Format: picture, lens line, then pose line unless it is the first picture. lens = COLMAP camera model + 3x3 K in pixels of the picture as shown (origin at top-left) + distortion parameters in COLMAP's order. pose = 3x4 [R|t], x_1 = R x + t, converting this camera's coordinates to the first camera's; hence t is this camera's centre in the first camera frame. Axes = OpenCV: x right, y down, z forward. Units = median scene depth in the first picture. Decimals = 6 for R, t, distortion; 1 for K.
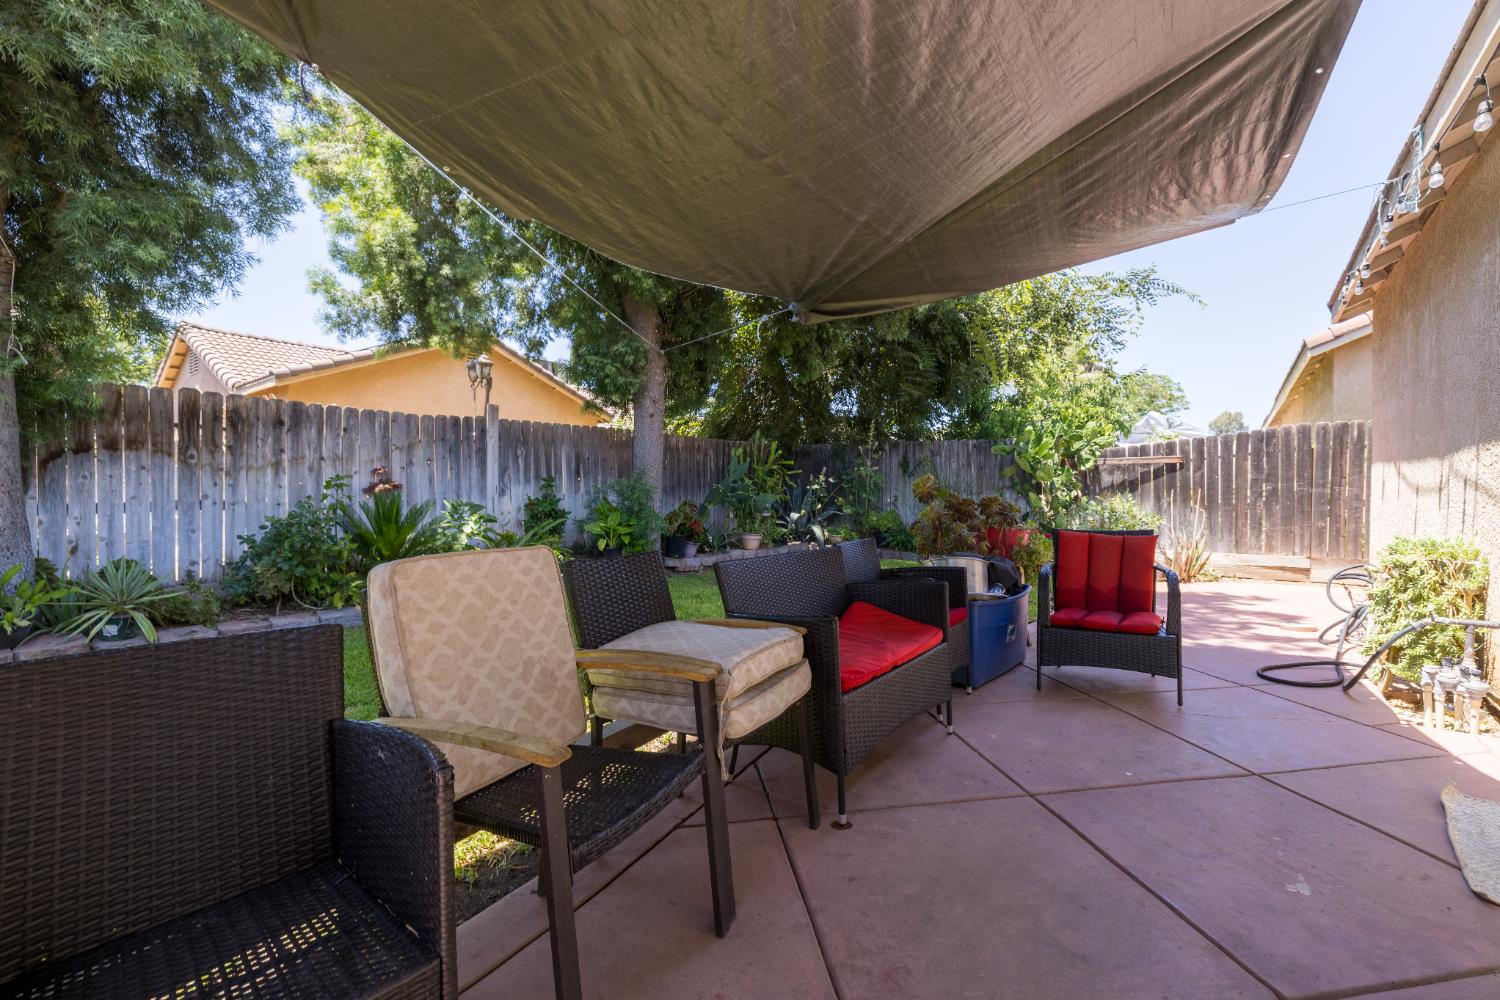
lens RADIAL K [[641.3, 0, 745.8], [0, 641.3, 490.8], [0, 0, 1]] dist [0.011570, -0.000078]
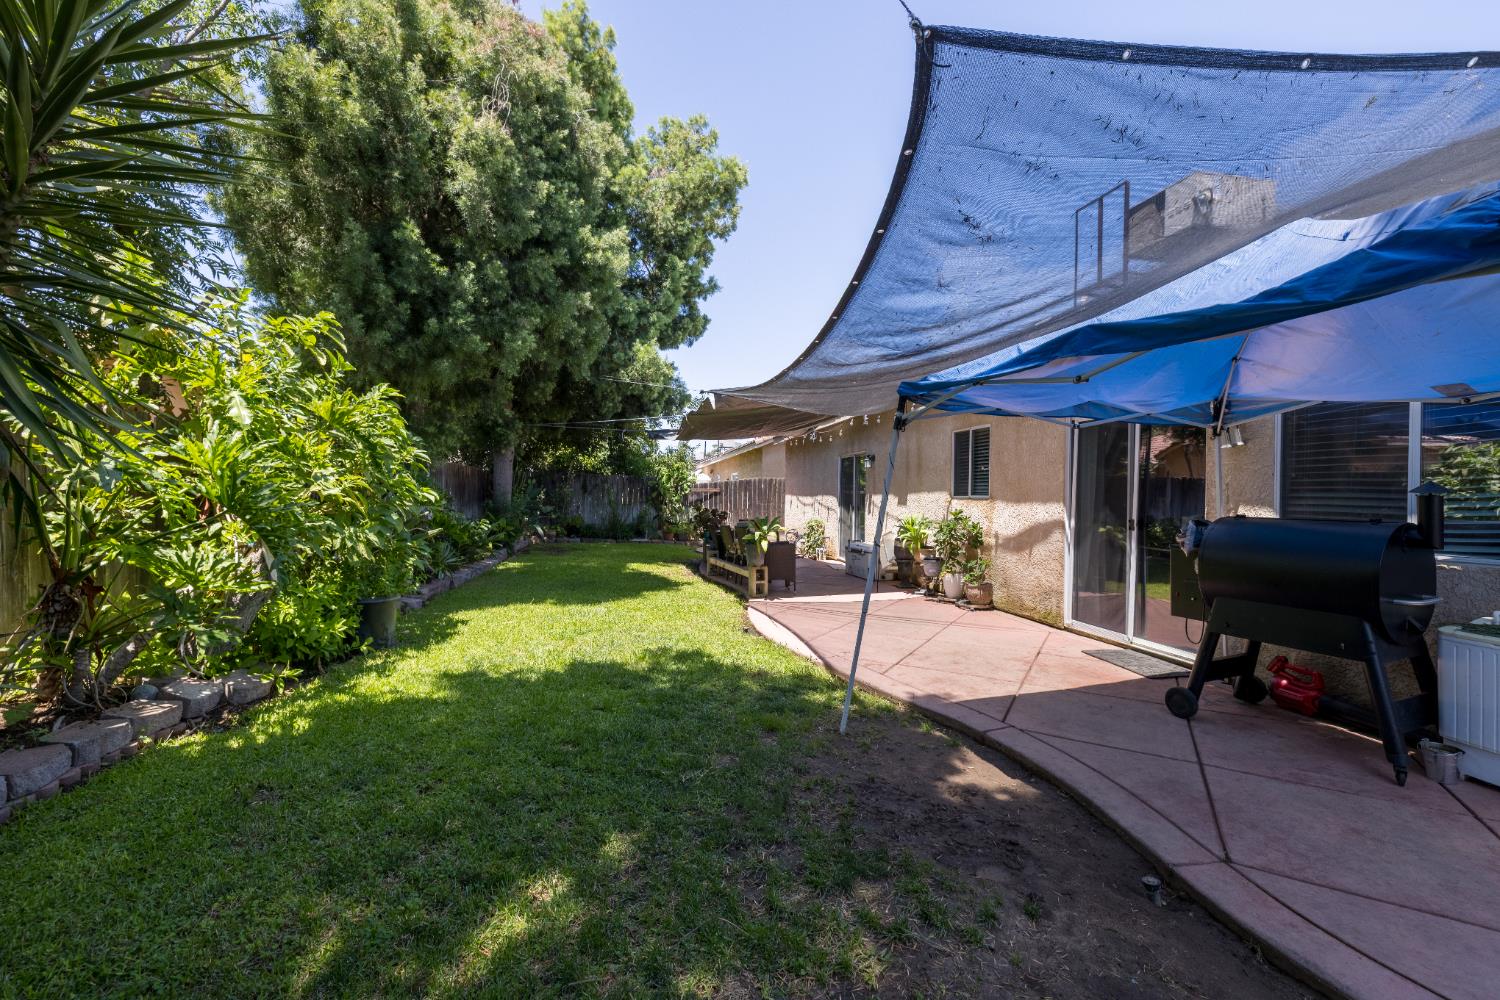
lens RADIAL K [[641.3, 0, 745.8], [0, 641.3, 490.8], [0, 0, 1]] dist [0.011570, -0.000078]
pose [[0.670733, 0.012077, 0.741600, -1.208613], [-0.002853, 0.999902, -0.013703, -0.020832], [-0.741693, 0.007075, 0.670702, -0.740454]]
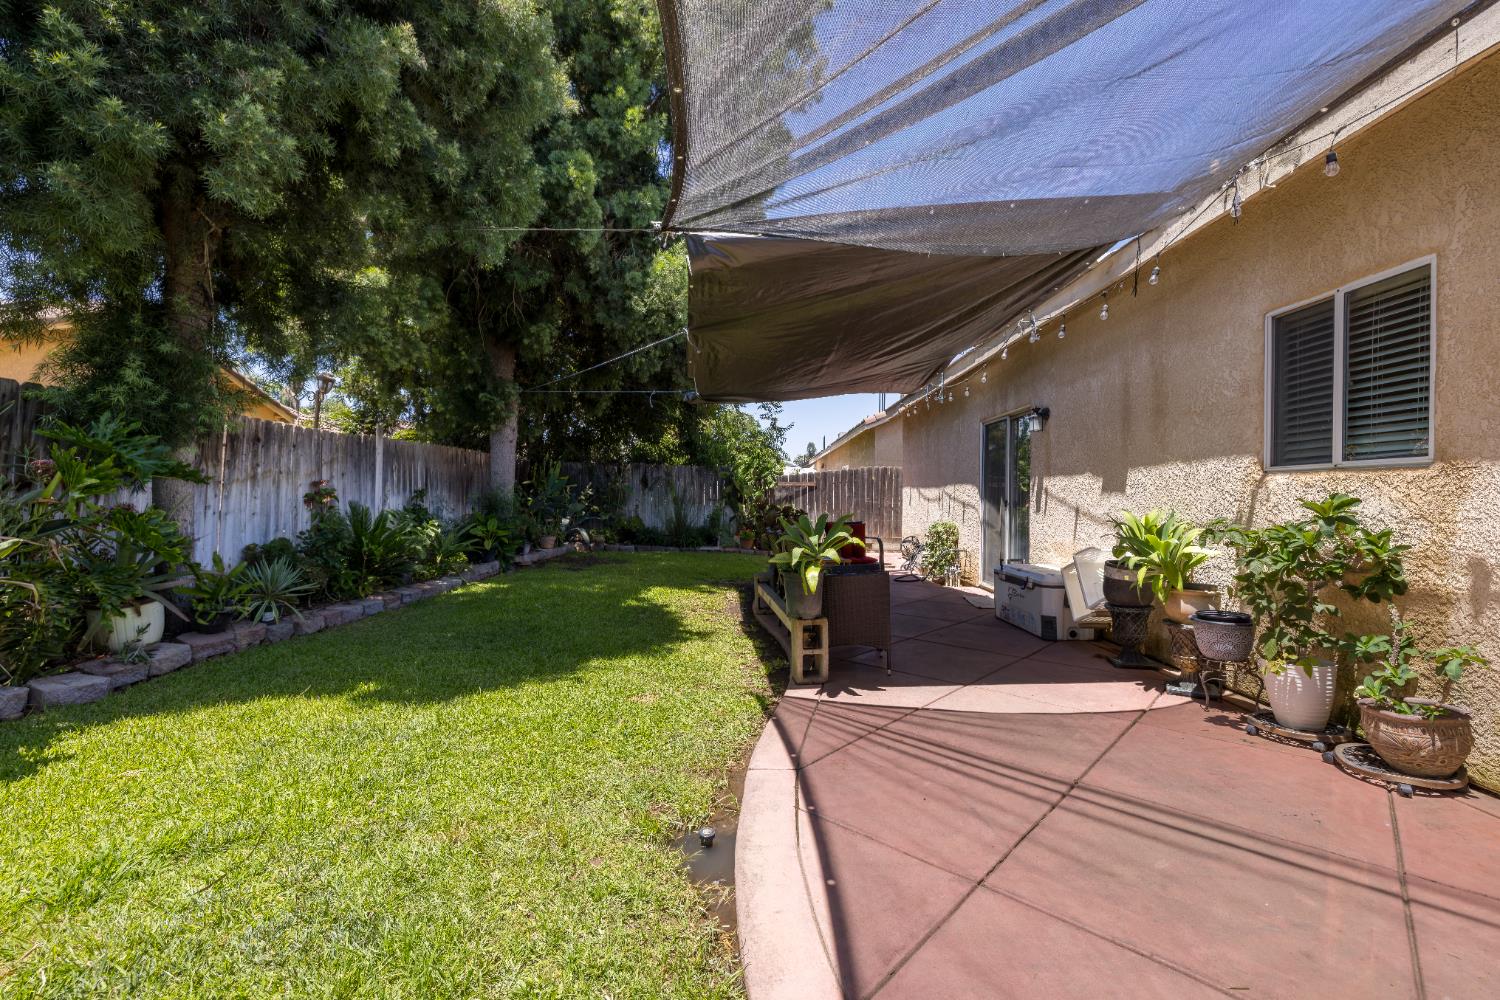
lens RADIAL K [[623.9, 0, 756.0], [0, 623.9, 495.0], [0, 0, 1]] dist [-0.001344, -0.000169]
pose [[0.805022, 0.006631, 0.593207, -0.570507], [0.001115, 0.999919, -0.012690, 0.003652], [-0.593243, 0.010877, 0.804950, -0.308673]]
